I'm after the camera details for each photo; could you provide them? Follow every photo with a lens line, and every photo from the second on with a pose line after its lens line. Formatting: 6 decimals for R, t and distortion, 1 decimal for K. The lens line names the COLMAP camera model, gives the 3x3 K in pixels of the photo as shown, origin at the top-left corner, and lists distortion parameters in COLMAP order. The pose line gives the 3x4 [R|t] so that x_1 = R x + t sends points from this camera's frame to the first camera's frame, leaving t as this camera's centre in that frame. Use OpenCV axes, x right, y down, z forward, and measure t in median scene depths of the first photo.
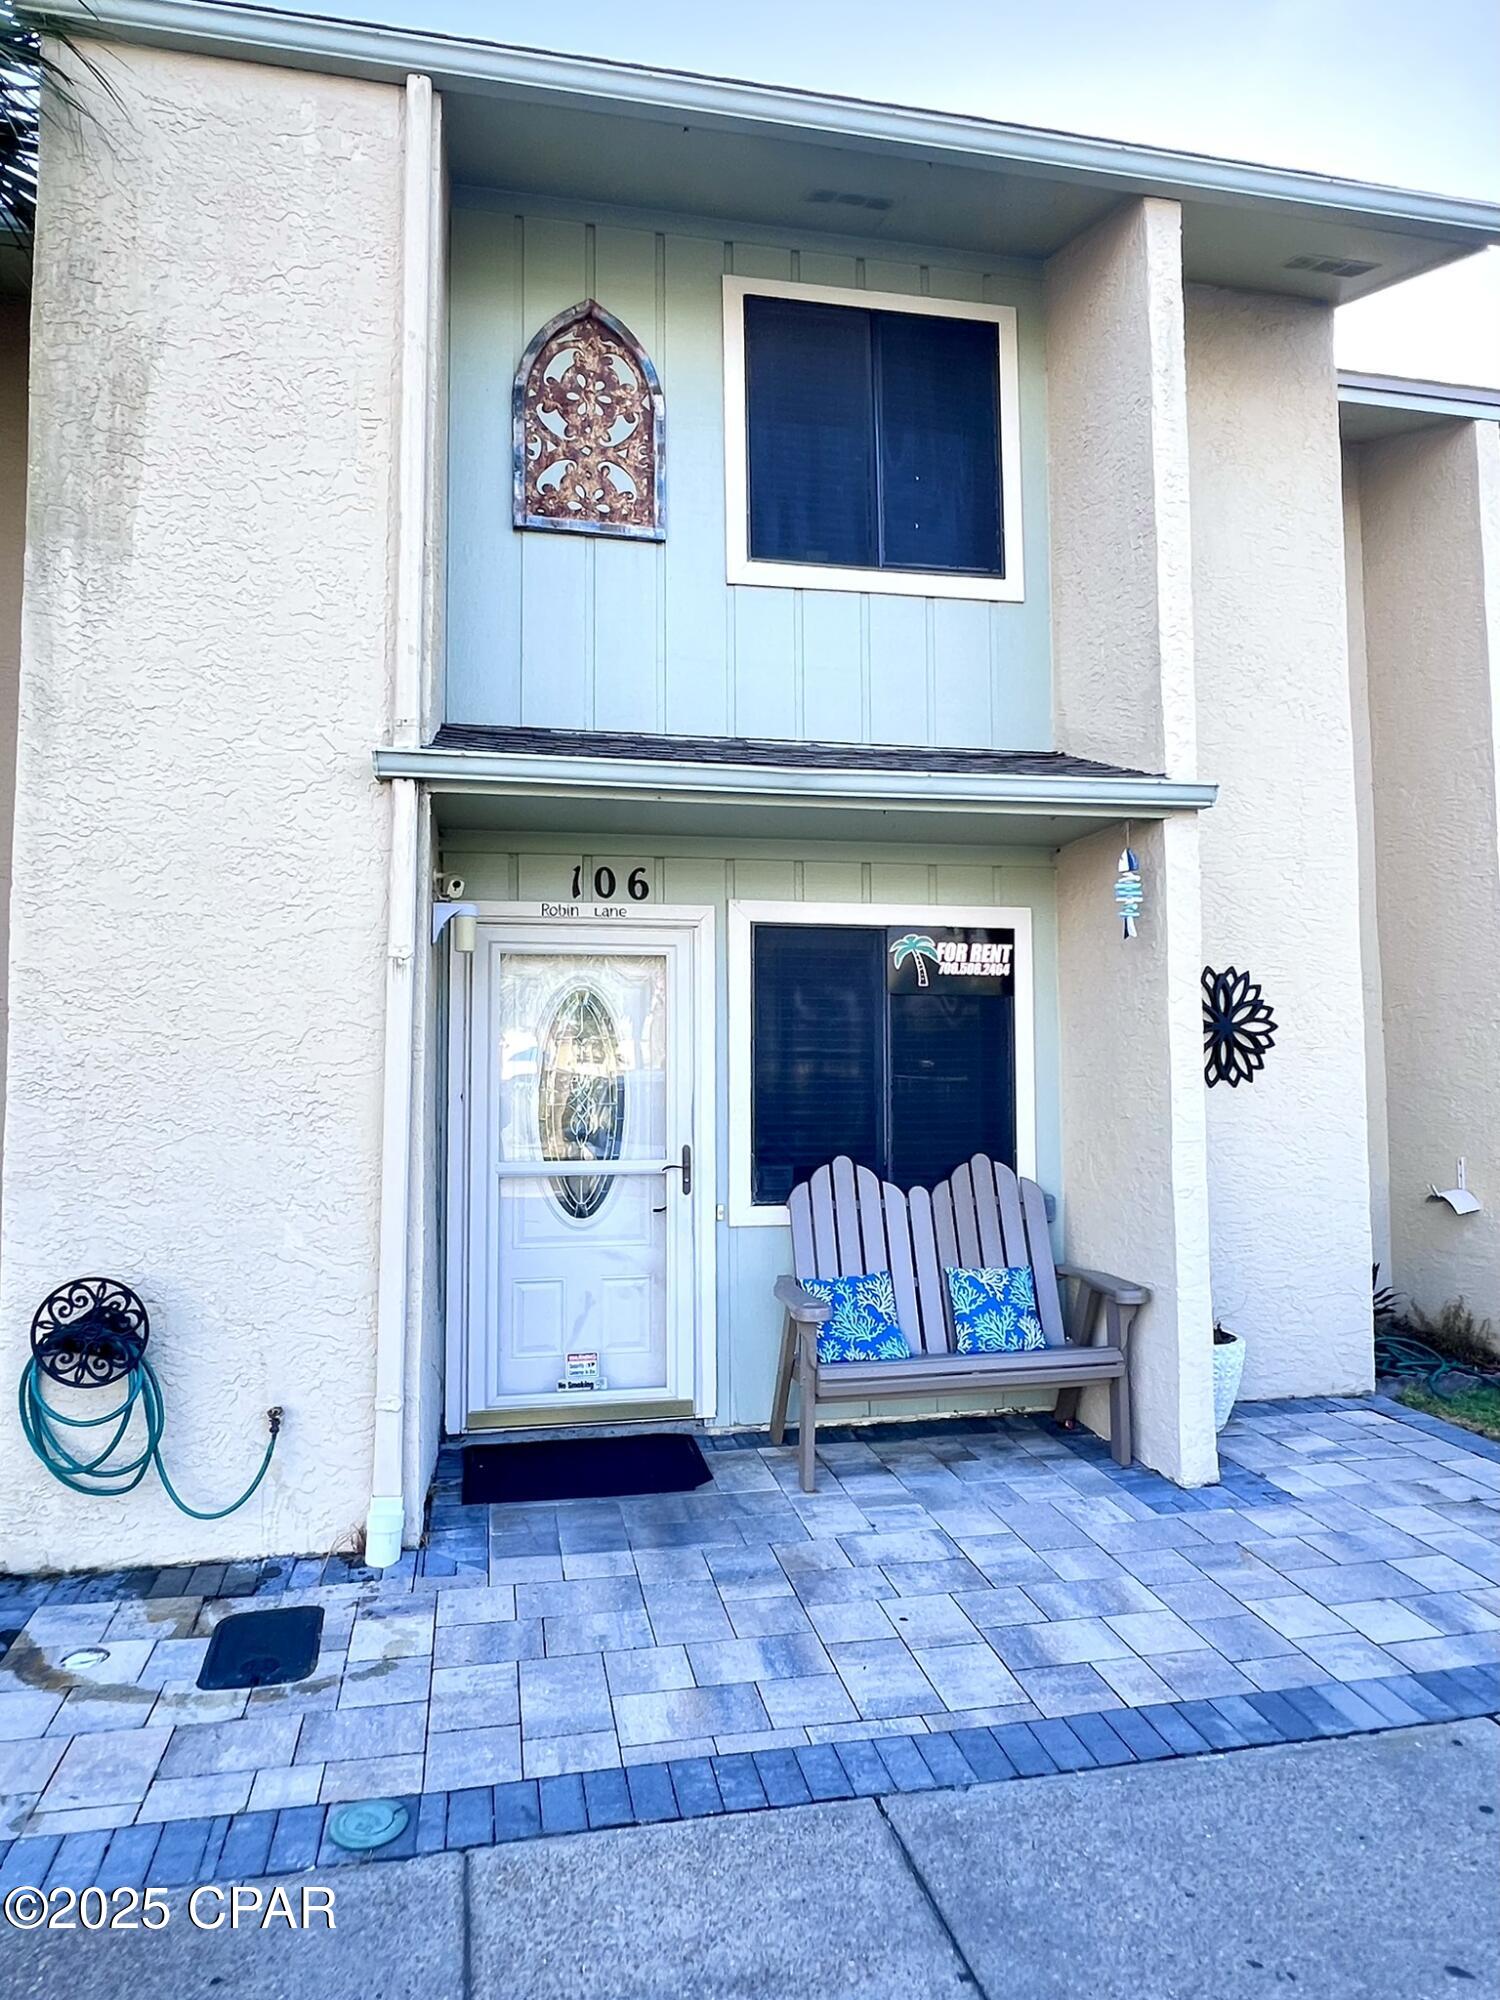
lens RADIAL K [[1250.9, 0, 750.0], [0, 1250.9, 1000.0], [0, 0, 1]] dist [-0.000097, -0.003642]
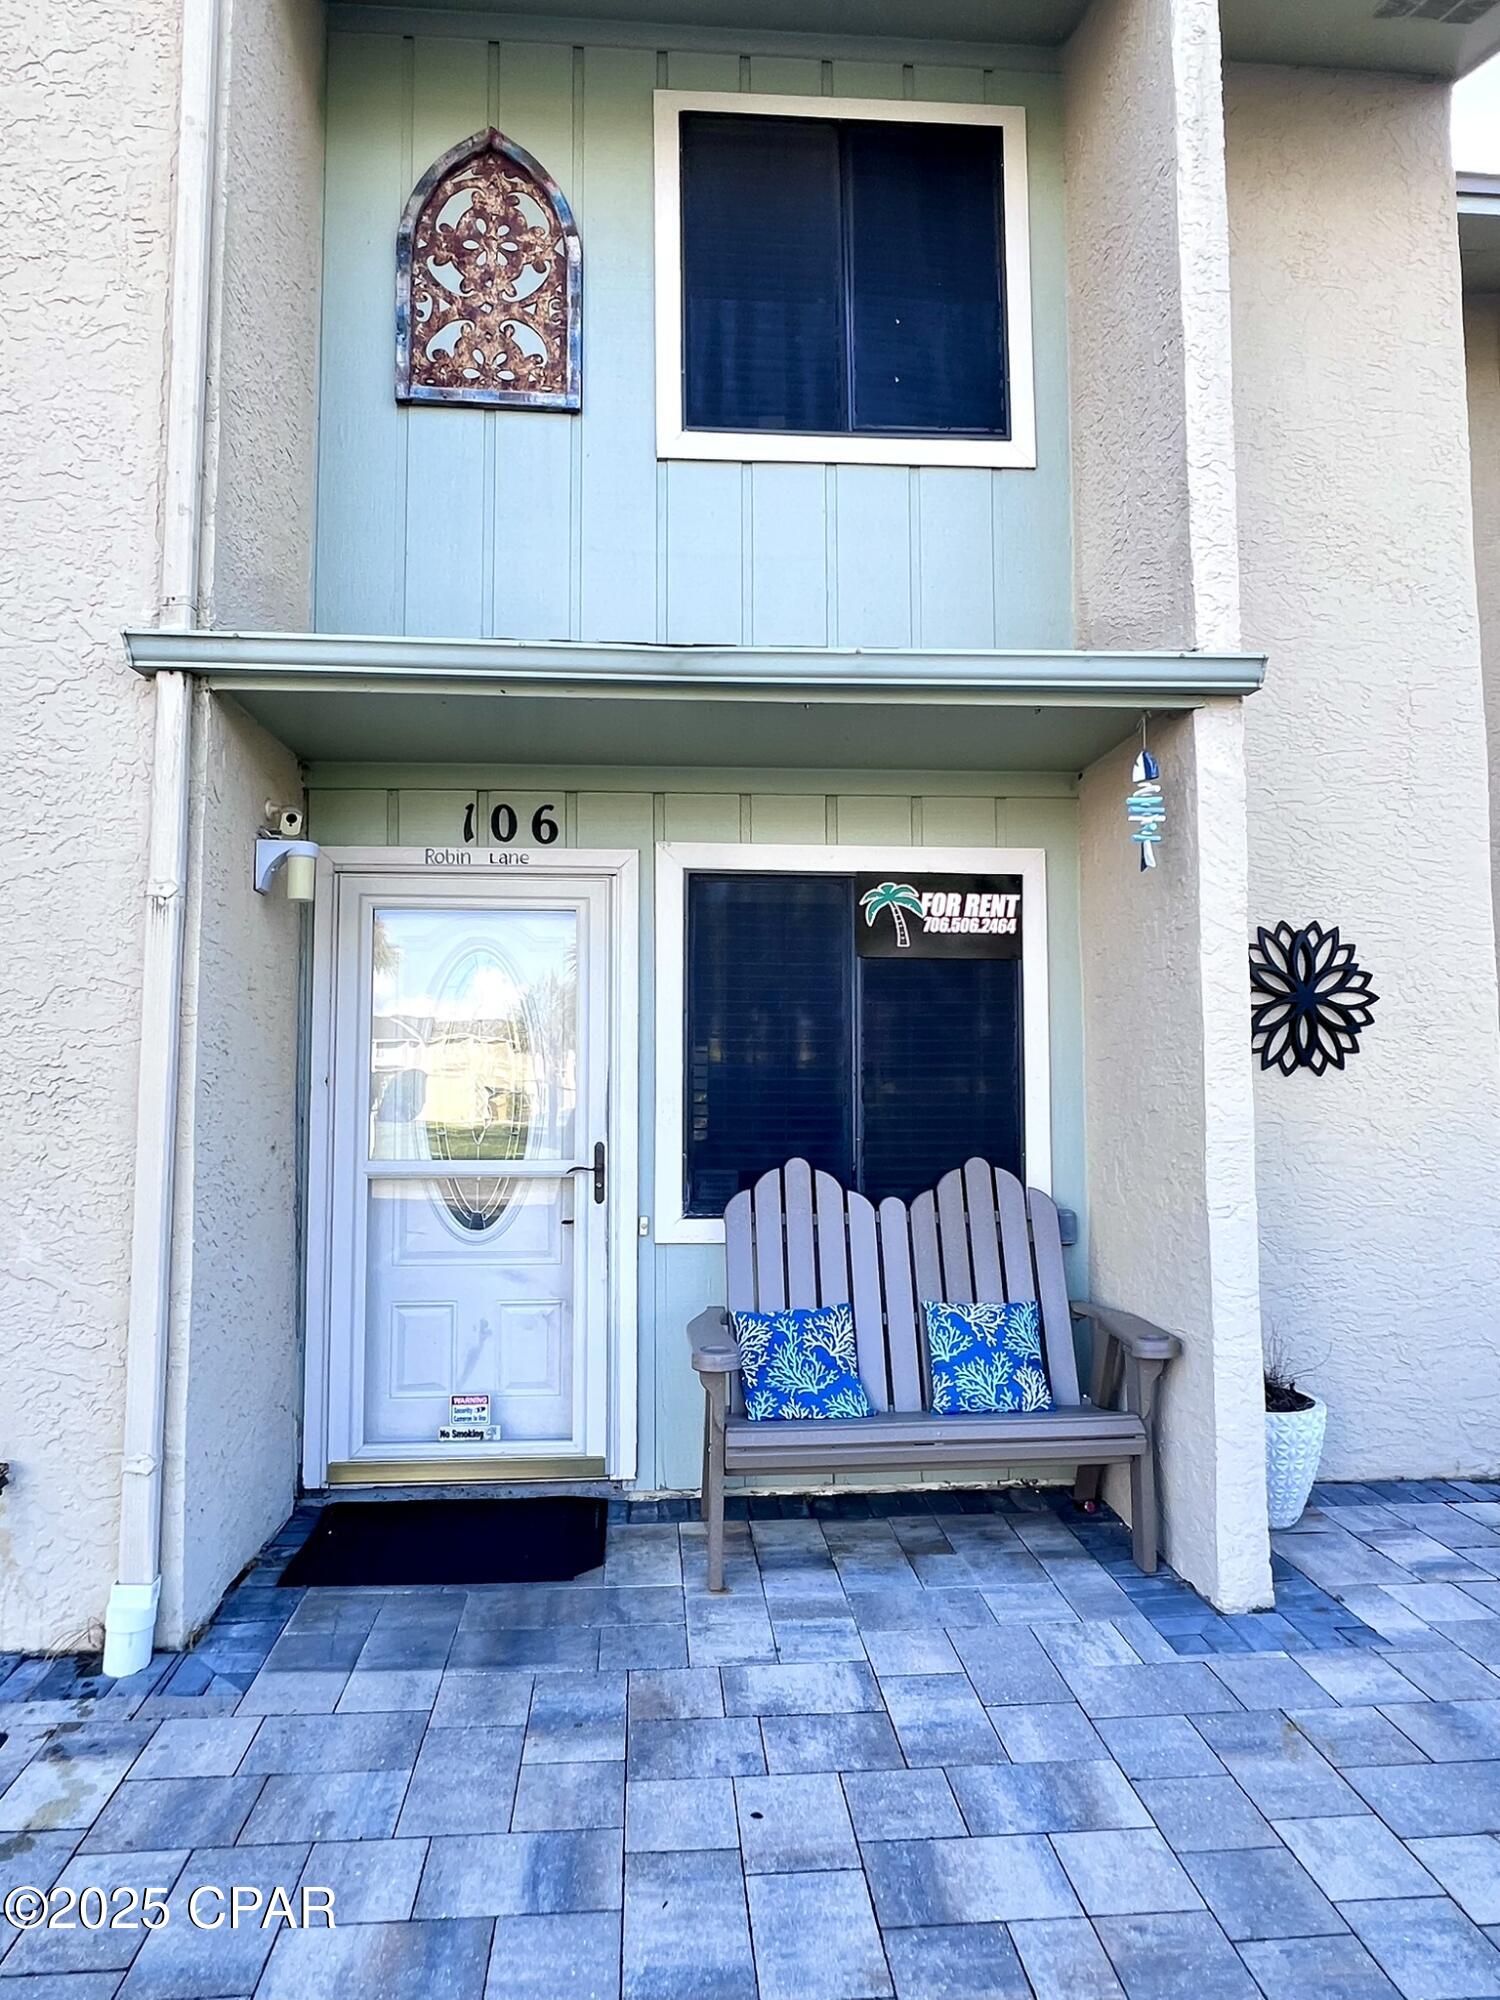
lens RADIAL K [[1222.4, 0, 739.0], [0, 1222.4, 1005.5], [0, 0, 1]] dist [-0.004712, 0.001963]
pose [[0.991805, -0.005321, -0.127650, 0.145130], [0.004428, 0.999964, -0.007275, 0.034195], [0.127684, 0.006650, 0.991793, 0.229386]]
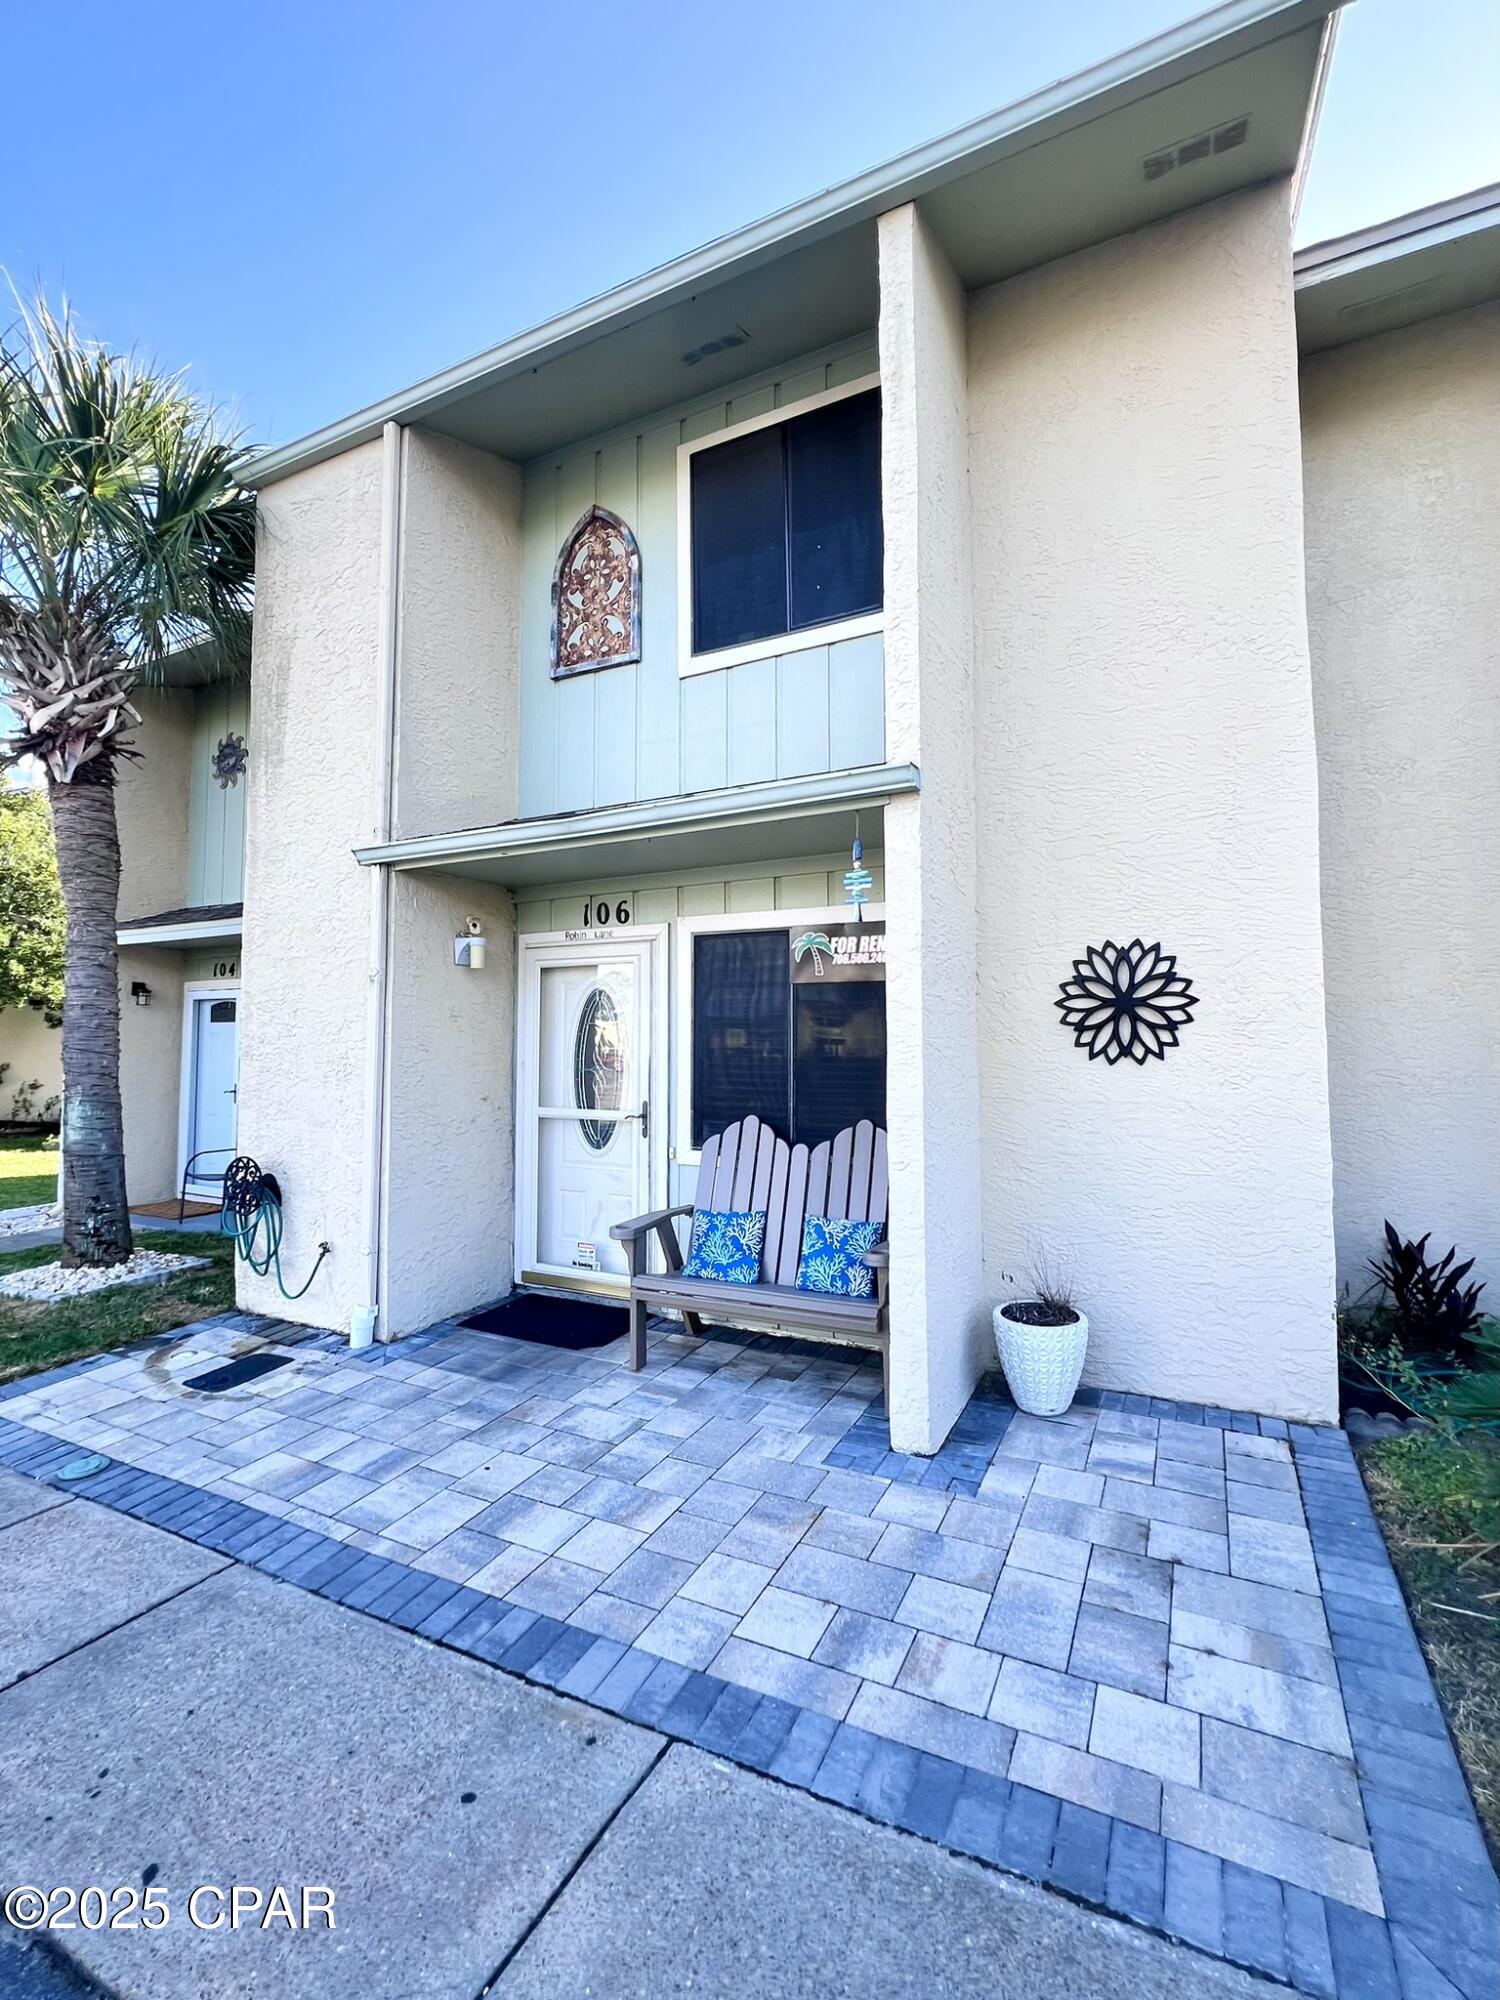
lens RADIAL K [[887.1, 0, 752.5], [0, 887.1, 1005.1], [0, 0, 1]] dist [-0.002499, 0.000036]
pose [[0.781953, -0.027136, -0.622747, 0.662005], [0.031940, 0.999484, -0.003447, 0.019250], [0.622519, -0.017195, 0.782416, 0.330075]]
